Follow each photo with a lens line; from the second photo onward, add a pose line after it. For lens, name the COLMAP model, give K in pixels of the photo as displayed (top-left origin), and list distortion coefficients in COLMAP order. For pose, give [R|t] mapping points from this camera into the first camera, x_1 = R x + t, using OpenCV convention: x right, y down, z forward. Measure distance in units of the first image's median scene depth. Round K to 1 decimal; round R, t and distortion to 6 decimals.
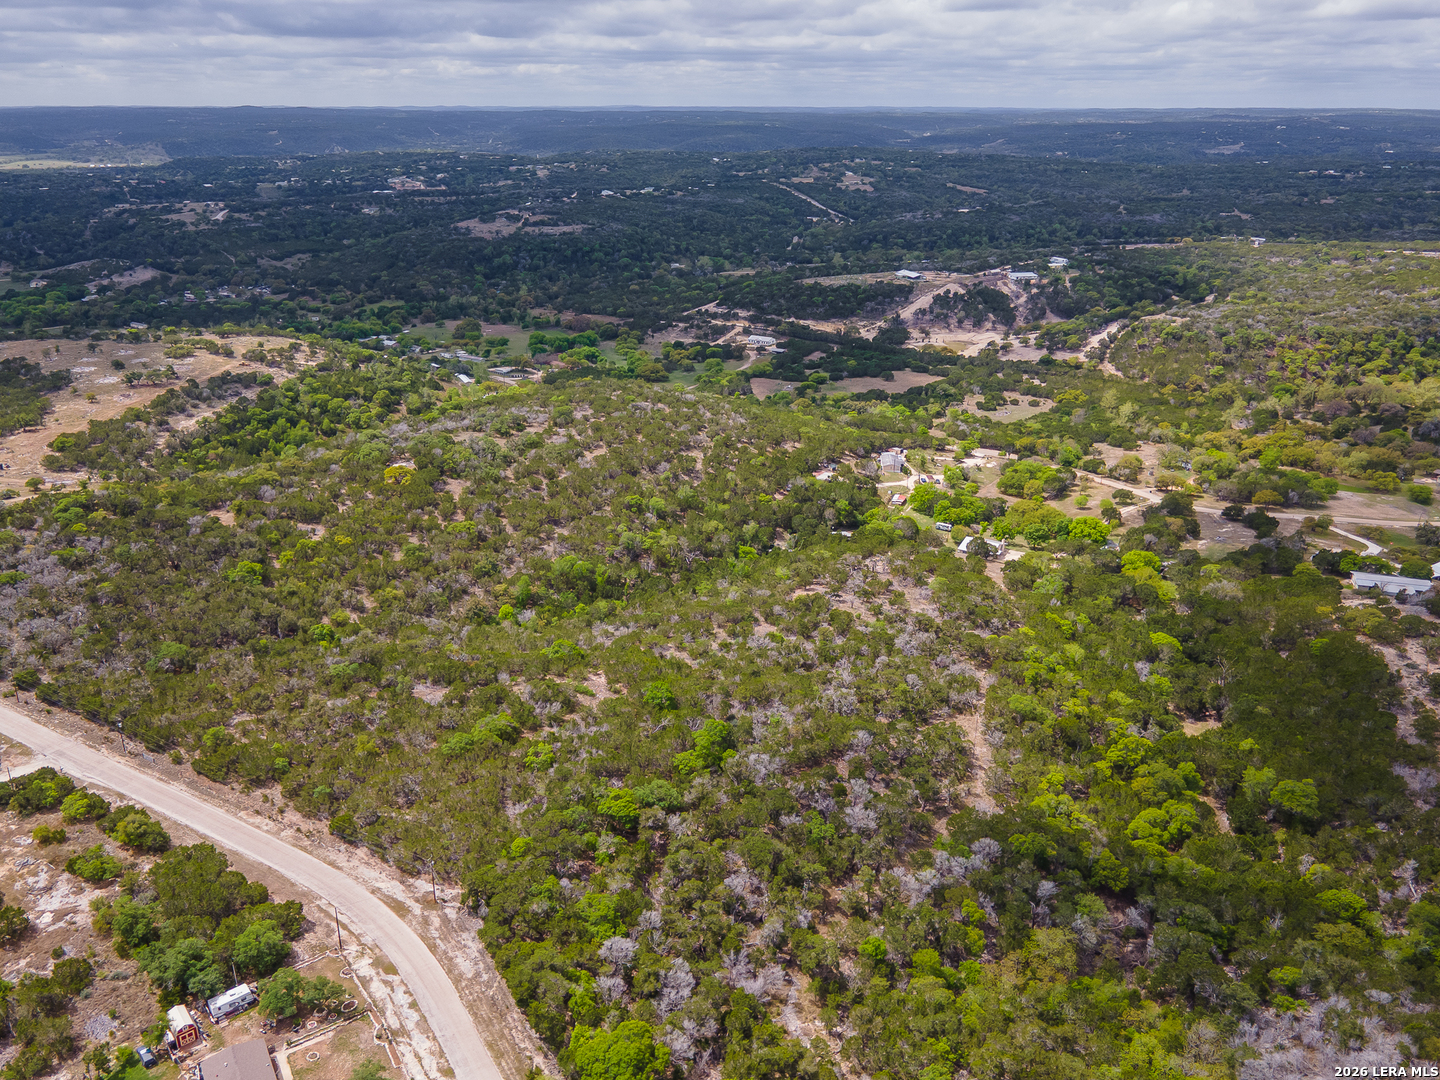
lens RADIAL K [[1120.4, 0, 723.7], [0, 1120.4, 534.4], [0, 0, 1]] dist [-0.023982, 0.037120]
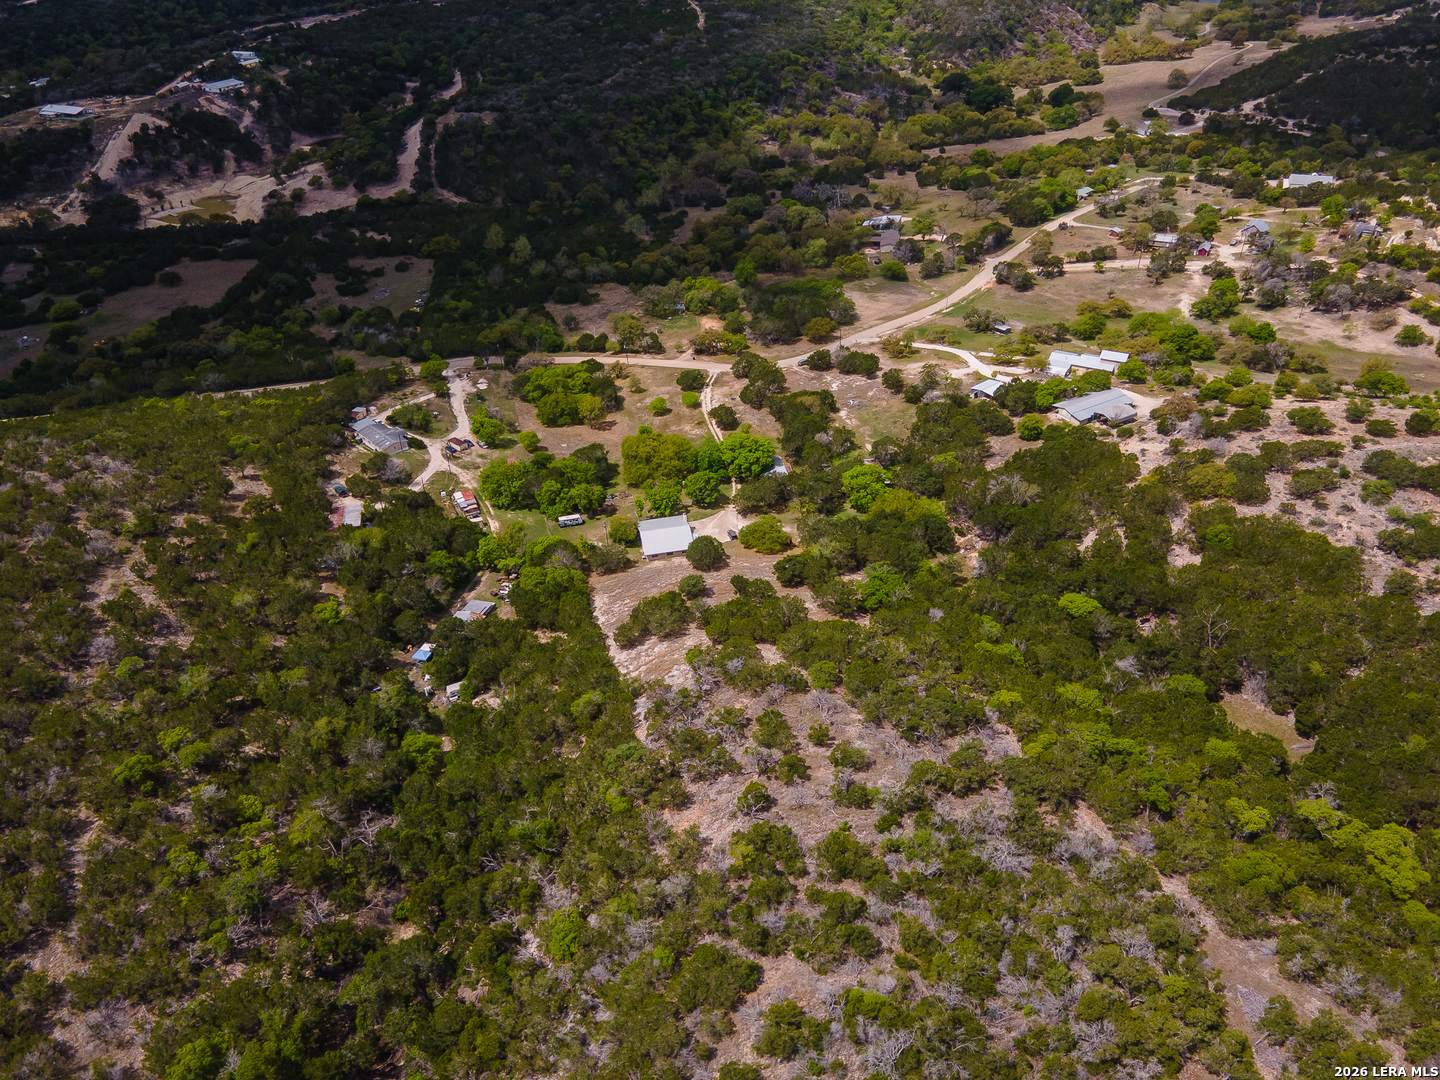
lens RADIAL K [[1055.7, 0, 722.4], [0, 1055.7, 537.6], [0, 0, 1]] dist [0.018827, 0.040511]
pose [[0.687244, -0.419095, 0.593342, -0.123249], [0.285478, 0.906895, 0.309909, -0.165714], [-0.667981, -0.043597, 0.742900, 0.444725]]
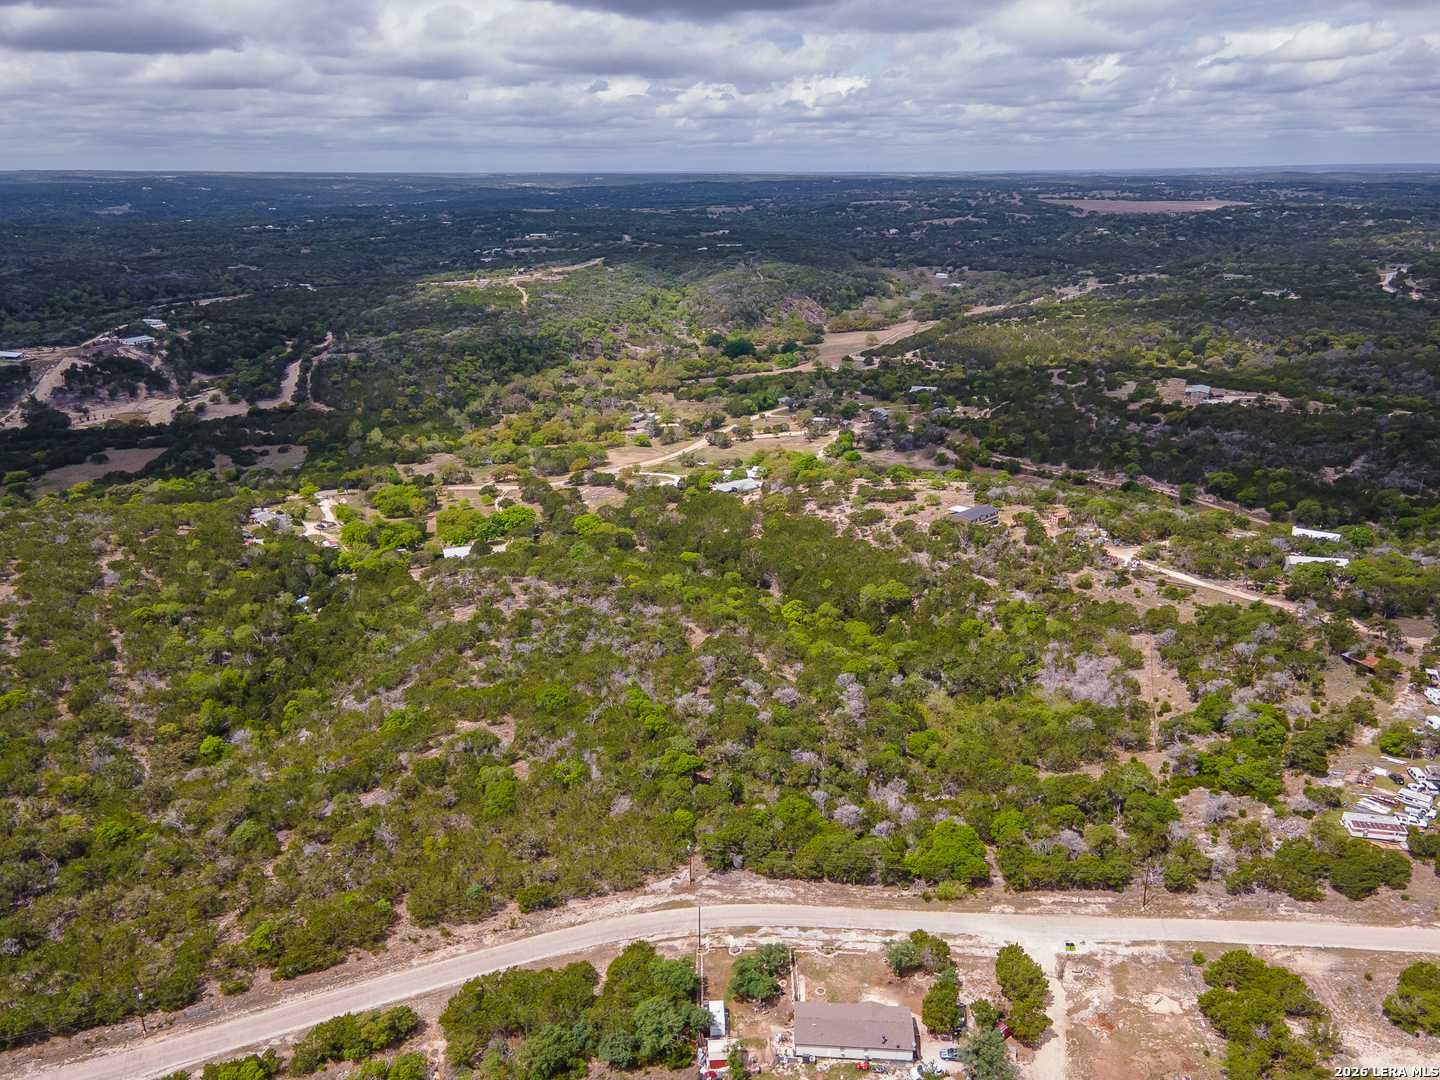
lens RADIAL K [[1055.7, 0, 722.4], [0, 1055.7, 537.6], [0, 0, 1]] dist [0.018827, 0.040511]
pose [[0.587313, -0.270188, 0.762930, -0.382687], [0.296482, 0.948932, 0.107825, -0.036956], [-0.753102, 0.162868, 0.637426, 0.111499]]
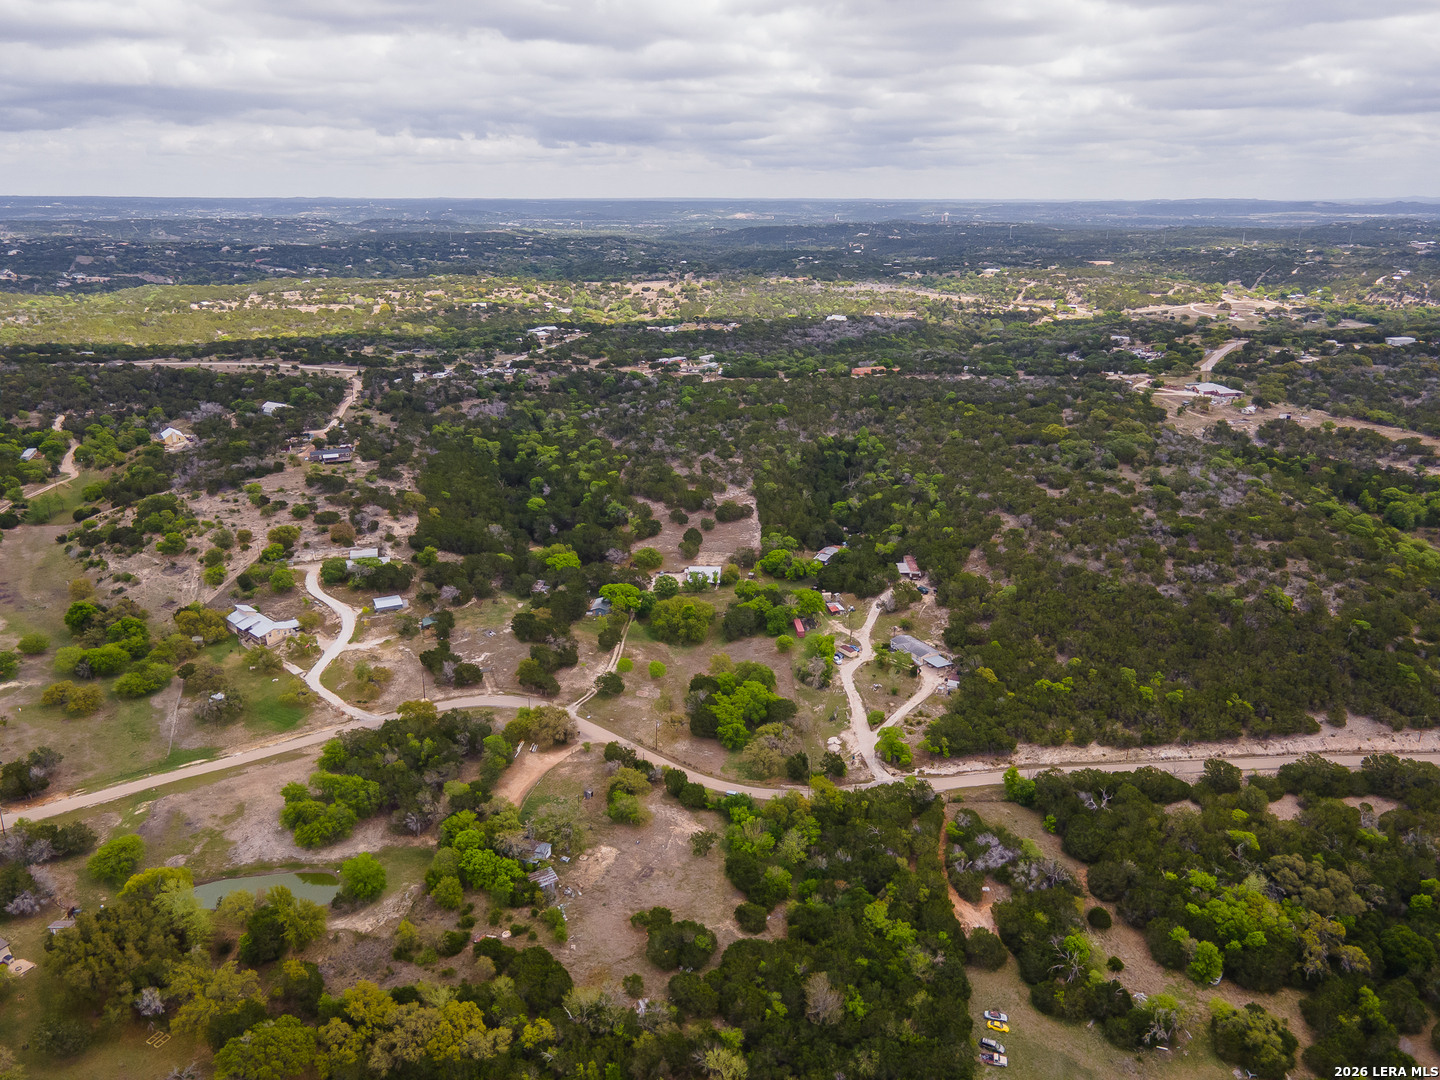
lens RADIAL K [[1049.3, 0, 722.5], [0, 1049.3, 536.1], [0, 0, 1]] dist [0.021675, 0.035609]
pose [[-0.848177, 0.164985, -0.503365, 0.636825], [-0.188222, 0.794378, 0.577525, -0.543180], [0.495145, 0.584588, -0.642720, 1.466420]]
